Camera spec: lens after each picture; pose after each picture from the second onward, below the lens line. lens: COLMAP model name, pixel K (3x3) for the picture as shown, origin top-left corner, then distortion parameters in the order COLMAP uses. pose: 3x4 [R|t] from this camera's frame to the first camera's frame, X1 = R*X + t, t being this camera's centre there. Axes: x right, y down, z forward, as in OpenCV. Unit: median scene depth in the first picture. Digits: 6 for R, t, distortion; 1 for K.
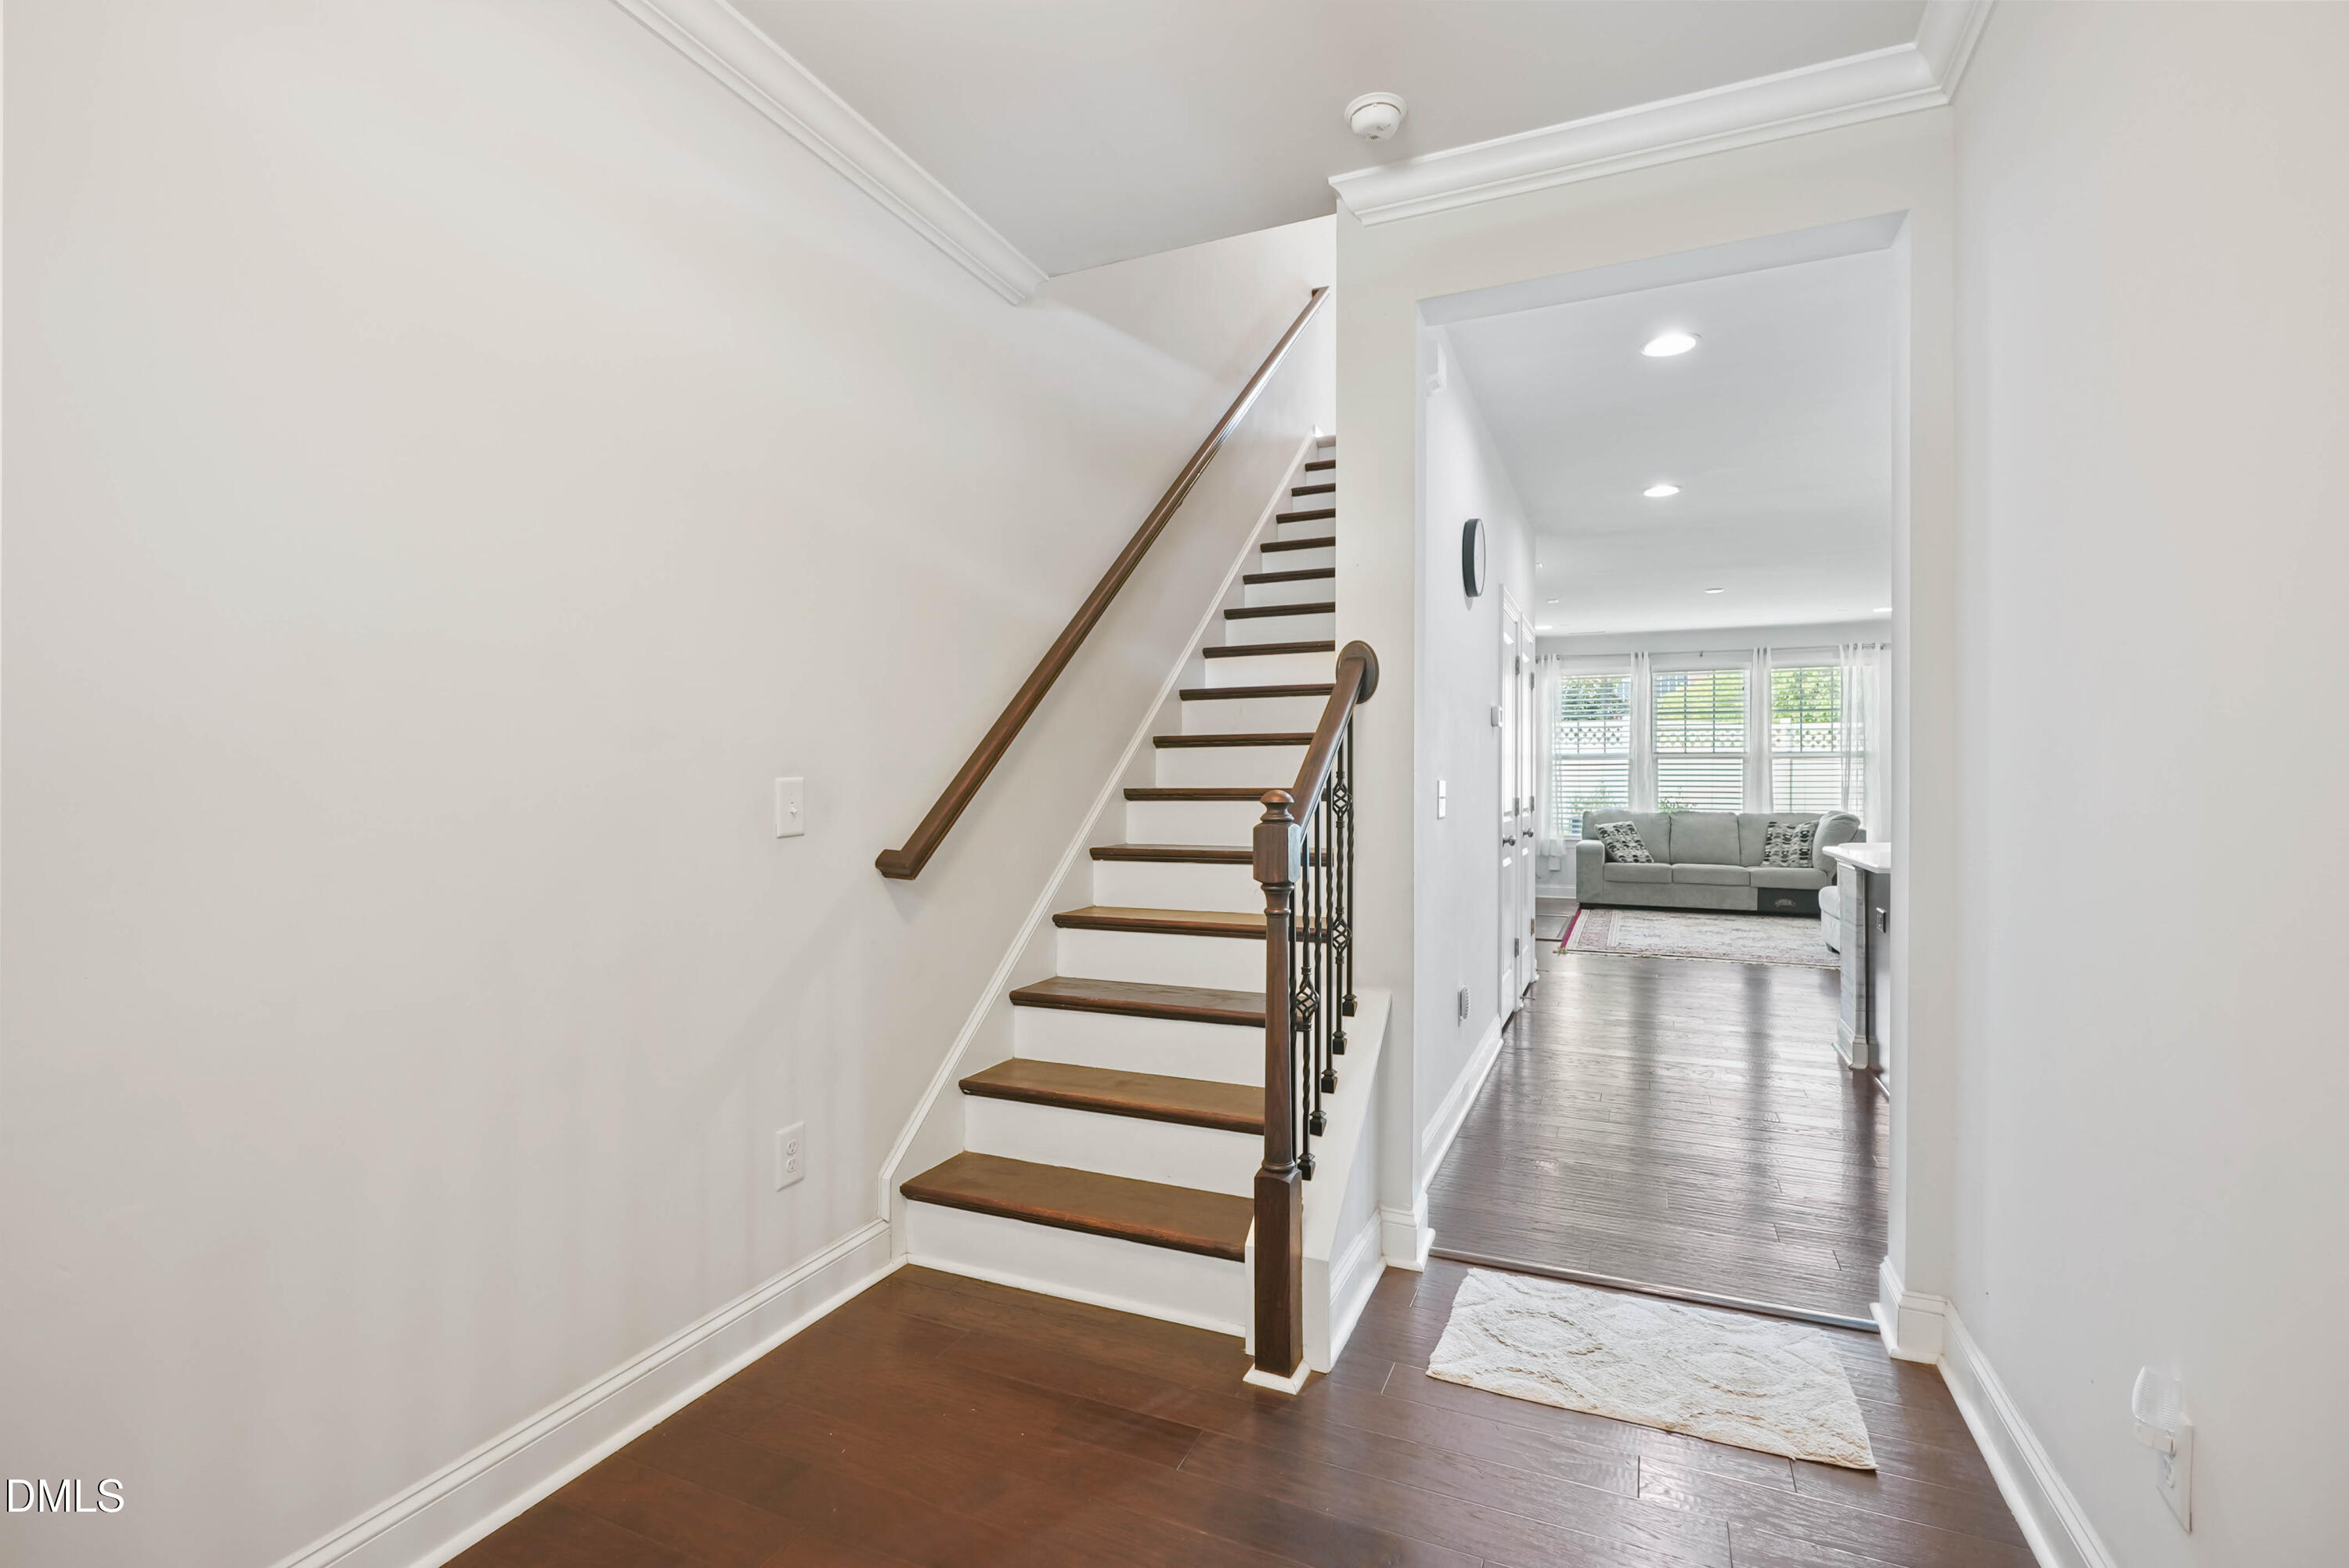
lens RADIAL K [[1069.7, 0, 1167.9], [0, 1069.7, 769.7], [0, 0, 1]] dist [-0.012104, 0.005417]
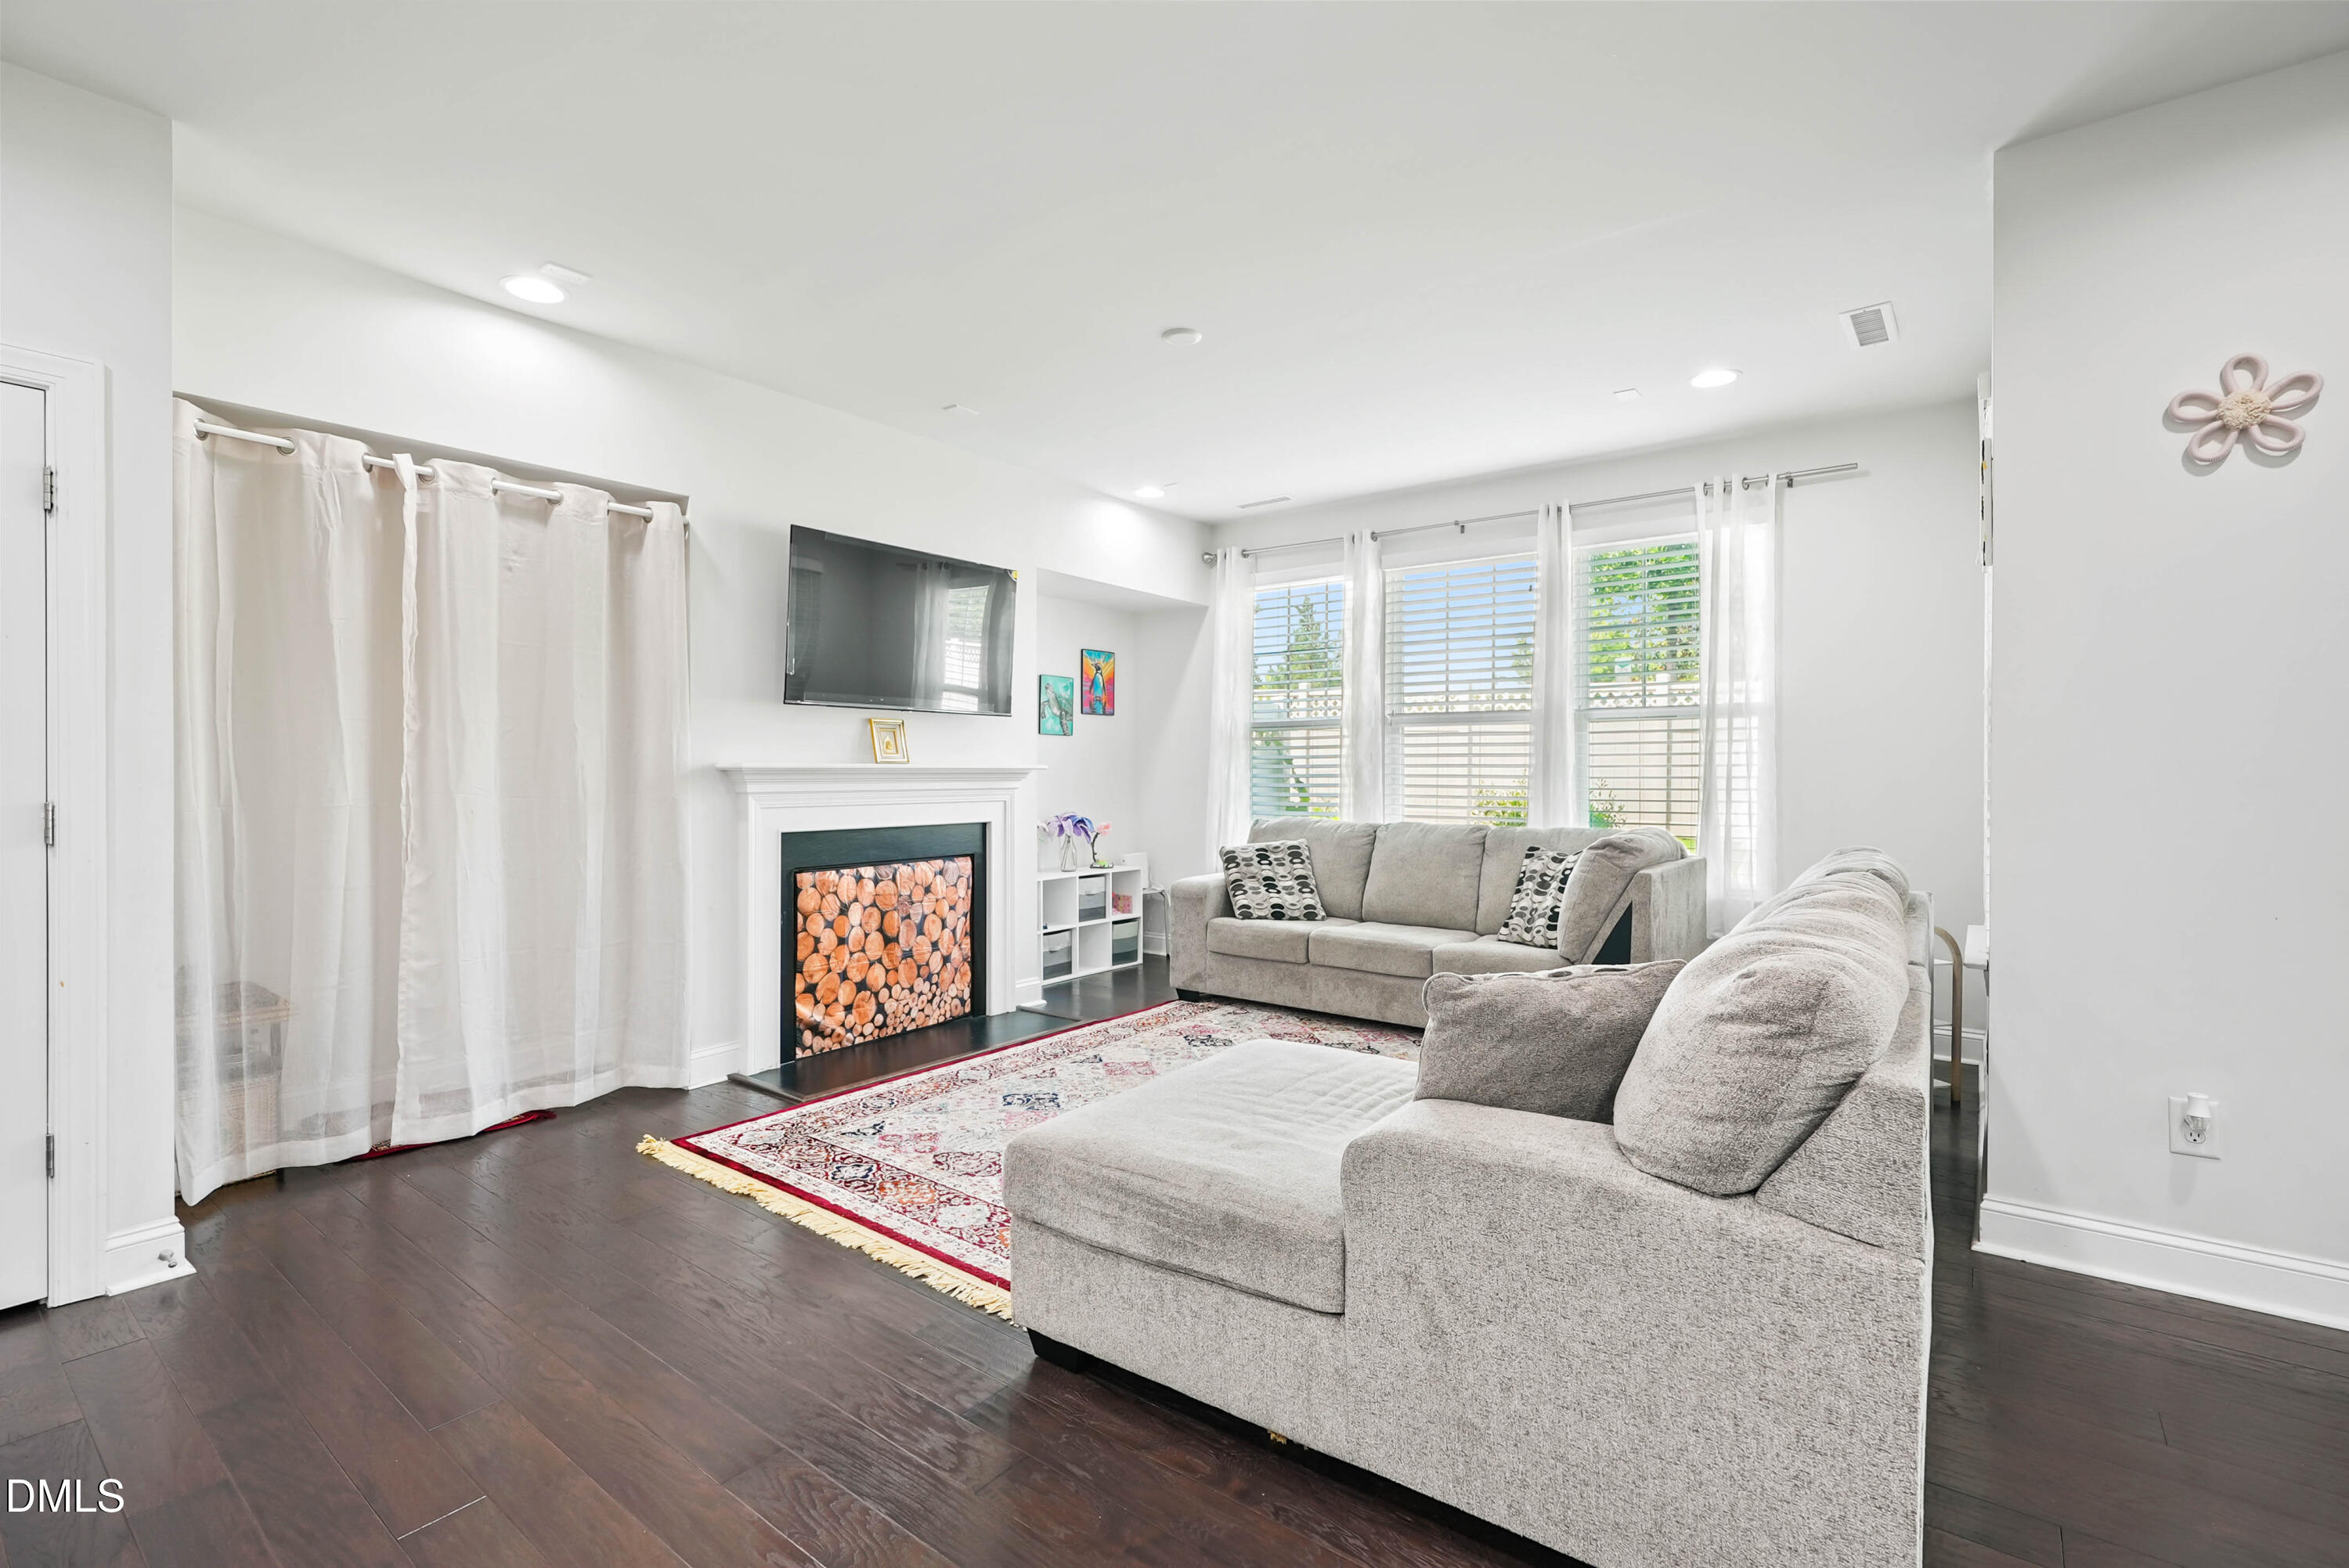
lens RADIAL K [[1069.7, 0, 1167.9], [0, 1069.7, 769.7], [0, 0, 1]] dist [-0.012104, 0.005417]
pose [[0.971080, 0.000490, -0.238755, 0.514541], [0.001467, 0.999967, 0.008017, 0.008558], [0.238751, -0.008135, 0.971047, 0.471774]]
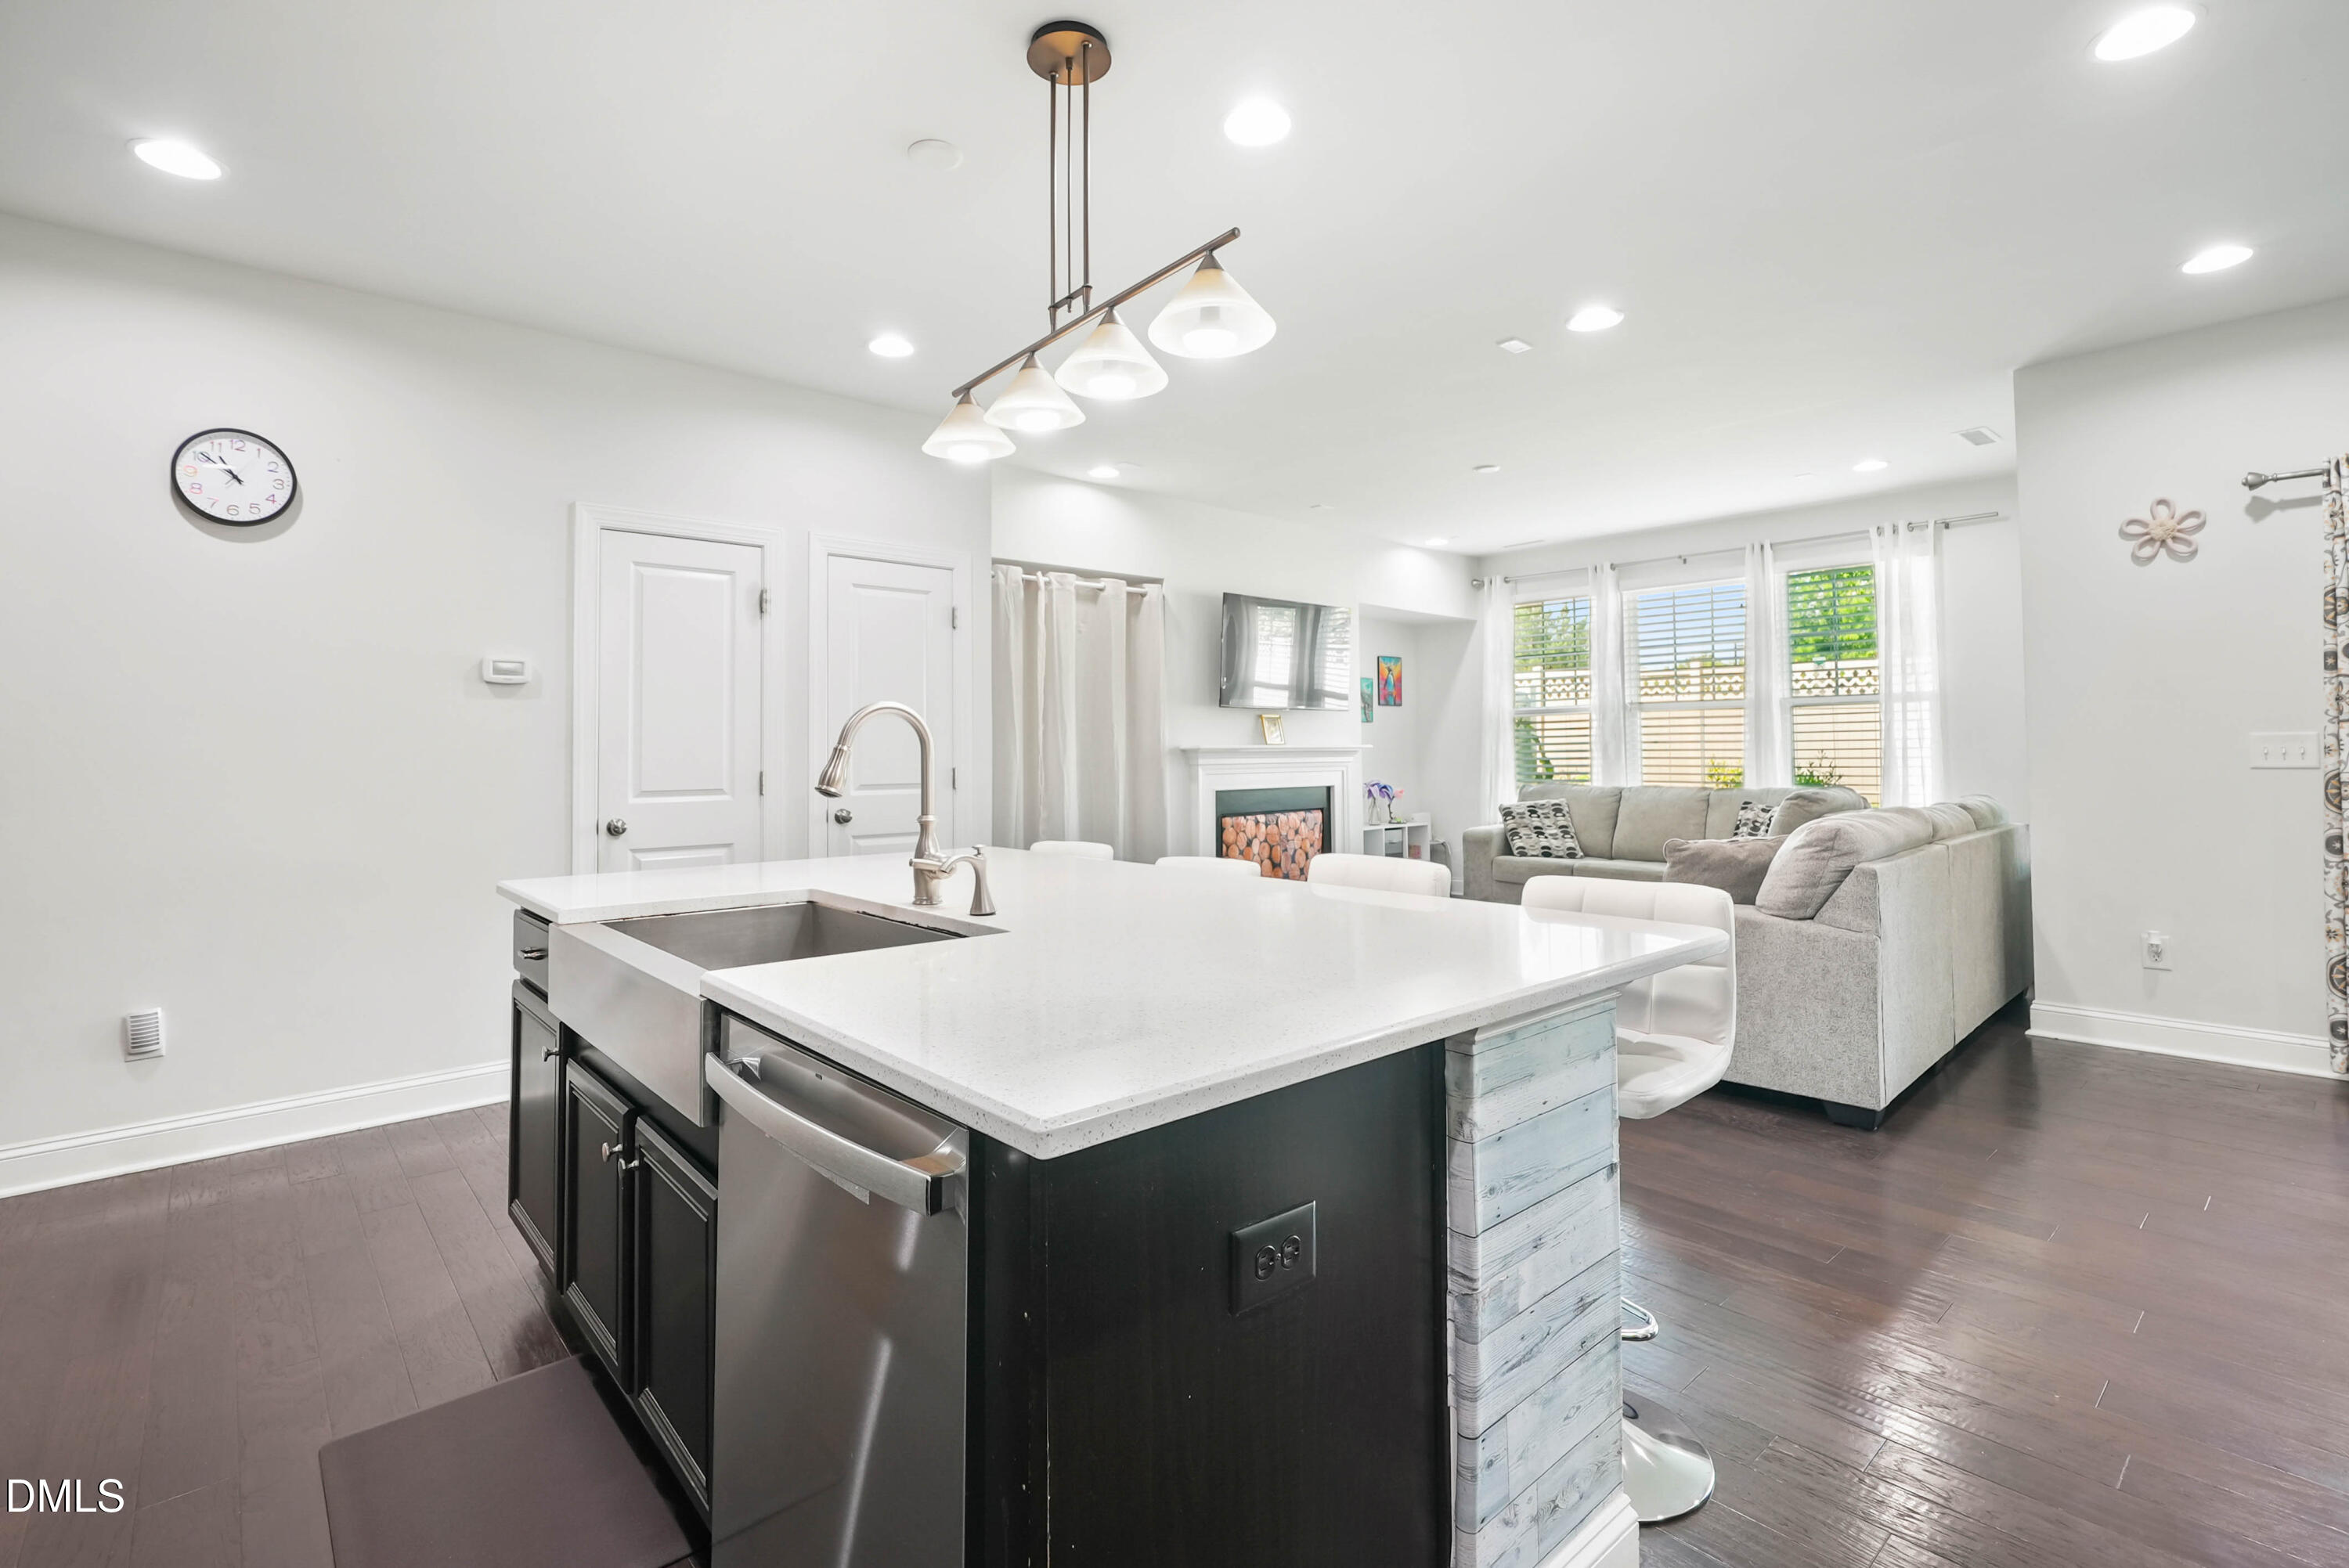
lens RADIAL K [[1101.1, 0, 1169.8], [0, 1101.1, 705.8], [0, 0, 1]] dist [-0.000198, 0.001231]
pose [[0.912385, -0.026242, -0.408490, 0.514465], [0.013648, 0.999338, -0.033716, 0.007211], [0.409105, 0.025187, 0.912140, 0.219524]]
